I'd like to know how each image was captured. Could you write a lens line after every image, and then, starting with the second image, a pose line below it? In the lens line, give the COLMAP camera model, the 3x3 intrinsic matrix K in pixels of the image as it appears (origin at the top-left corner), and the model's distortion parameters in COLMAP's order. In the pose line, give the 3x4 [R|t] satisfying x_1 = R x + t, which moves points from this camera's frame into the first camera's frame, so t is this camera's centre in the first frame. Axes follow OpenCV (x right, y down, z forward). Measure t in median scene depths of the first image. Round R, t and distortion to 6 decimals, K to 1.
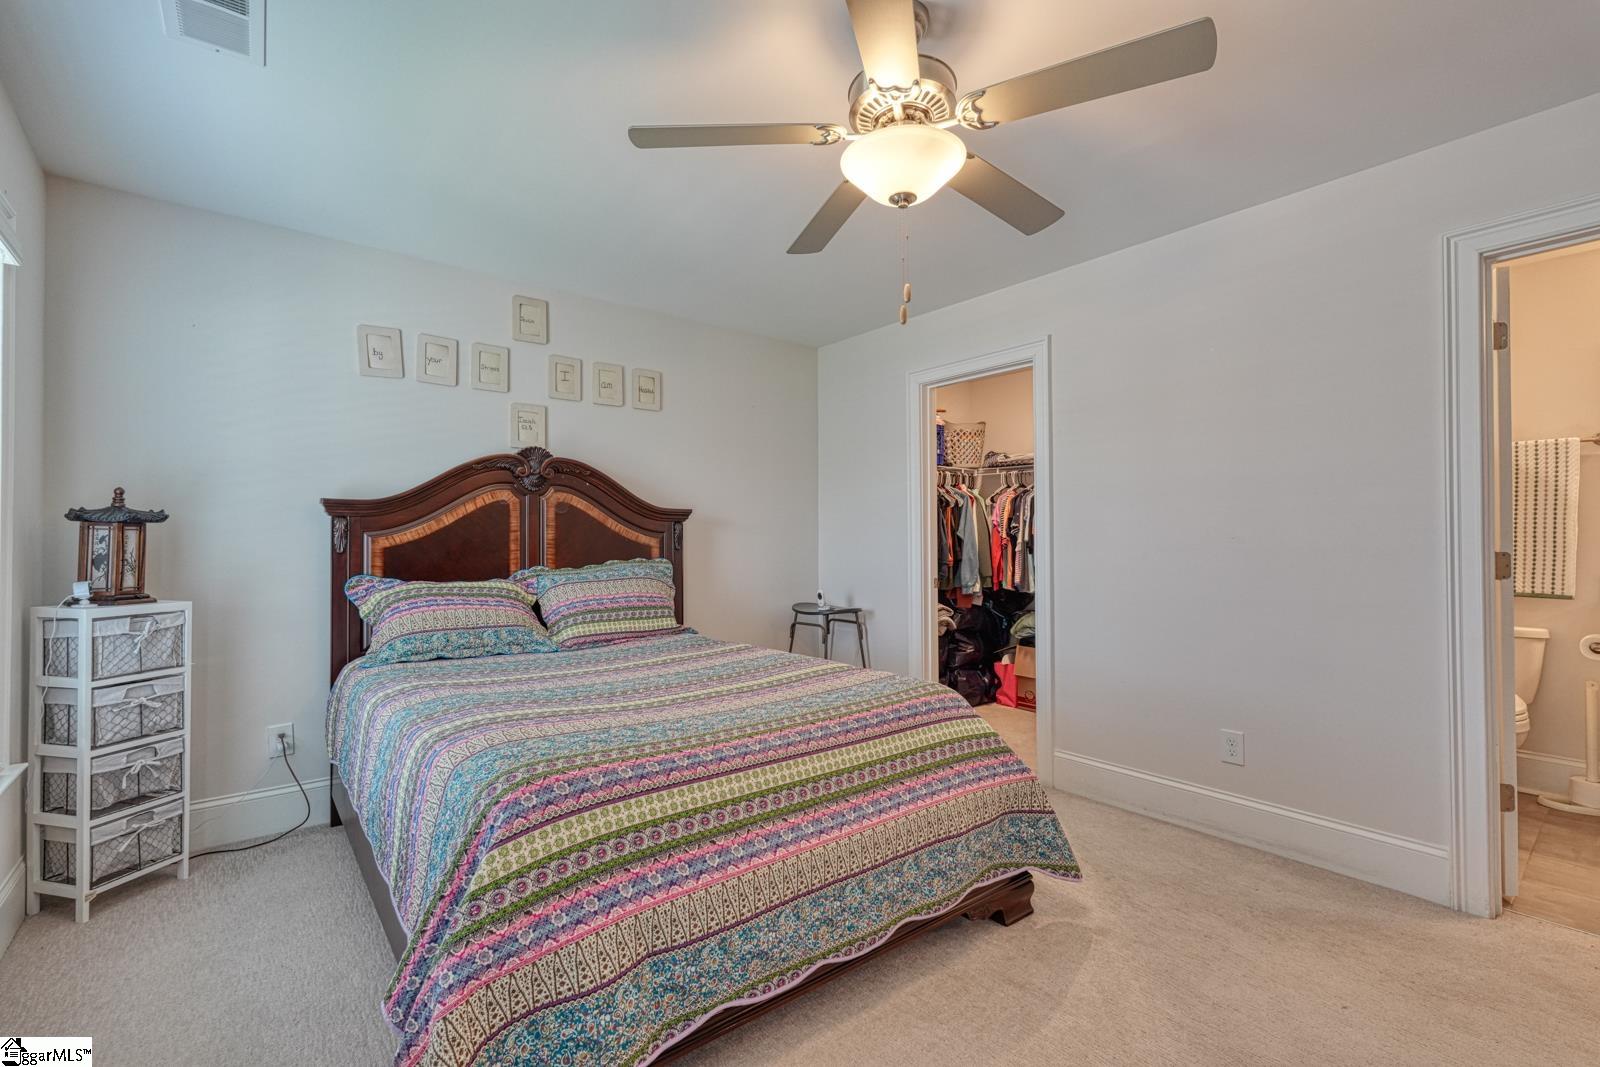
lens RADIAL K [[696.8, 0, 758.2], [0, 696.8, 538.2], [0, 0, 1]] dist [0.002001, -0.001284]
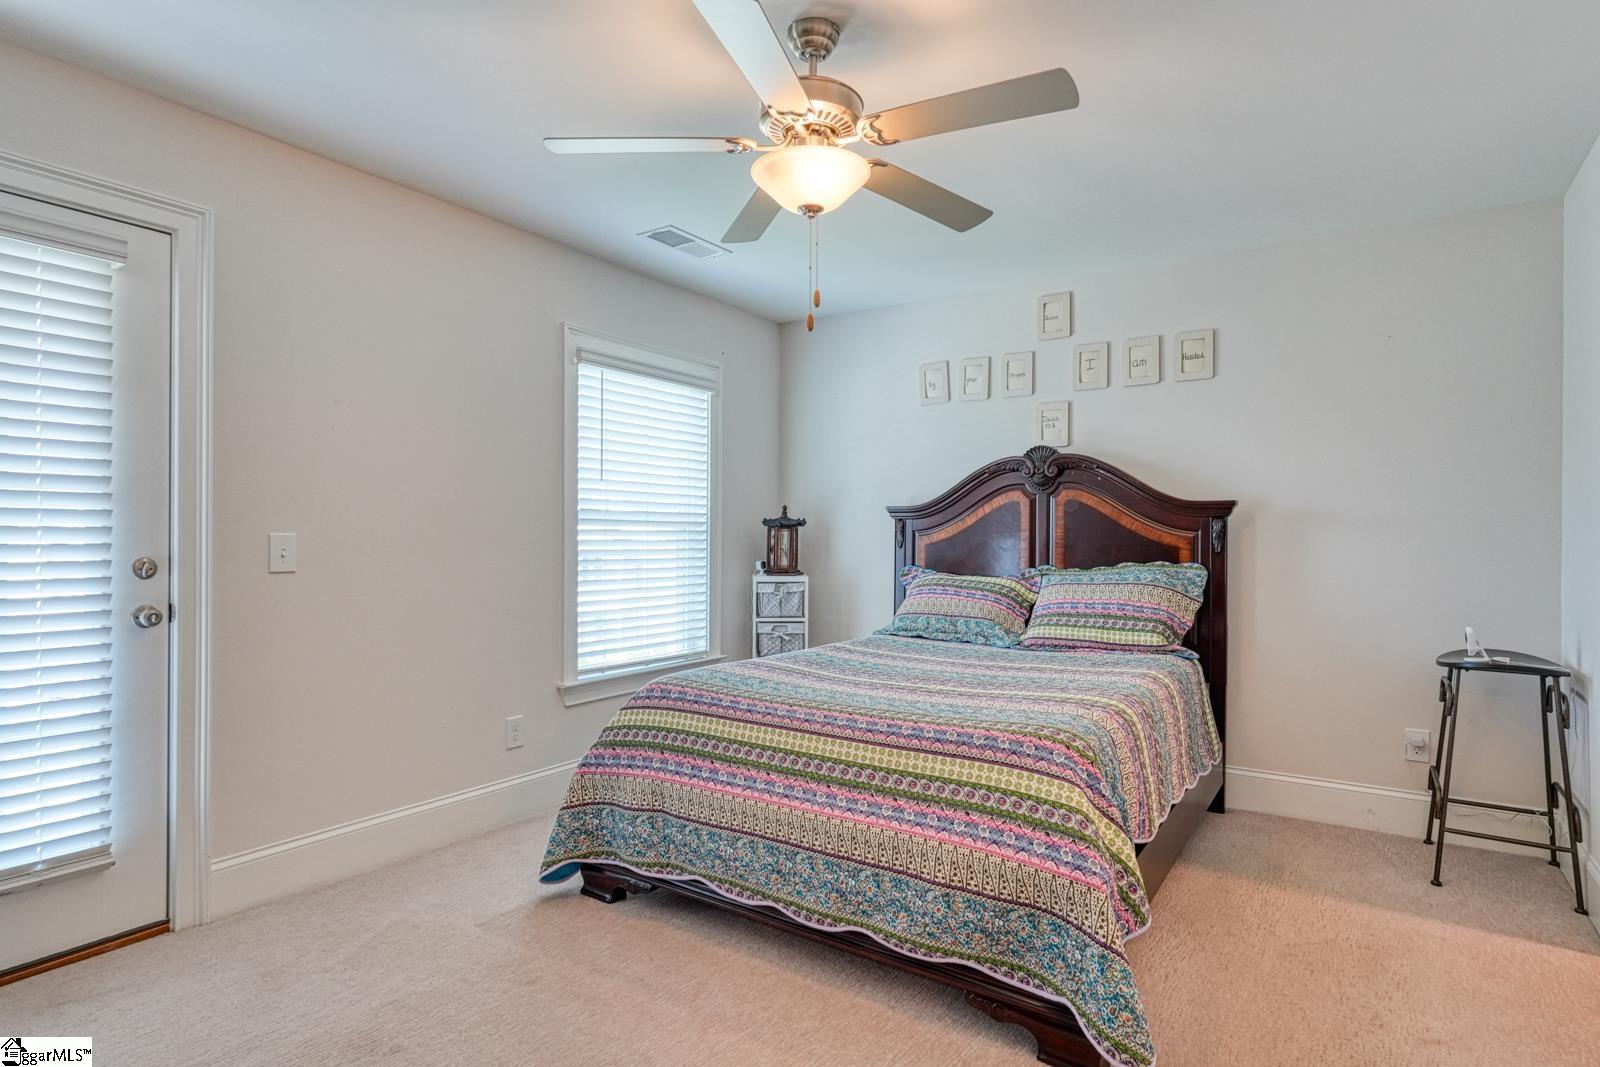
lens RADIAL K [[865.2, 0, 786.0], [0, 865.2, 533.2], [0, 0, 1]] dist [0.002851, 0.000046]
pose [[0.301862, 0.003555, -0.953345, 0.815149], [-0.000717, 0.999994, 0.003502, -0.010484], [0.953351, -0.000374, 0.301862, 0.296208]]
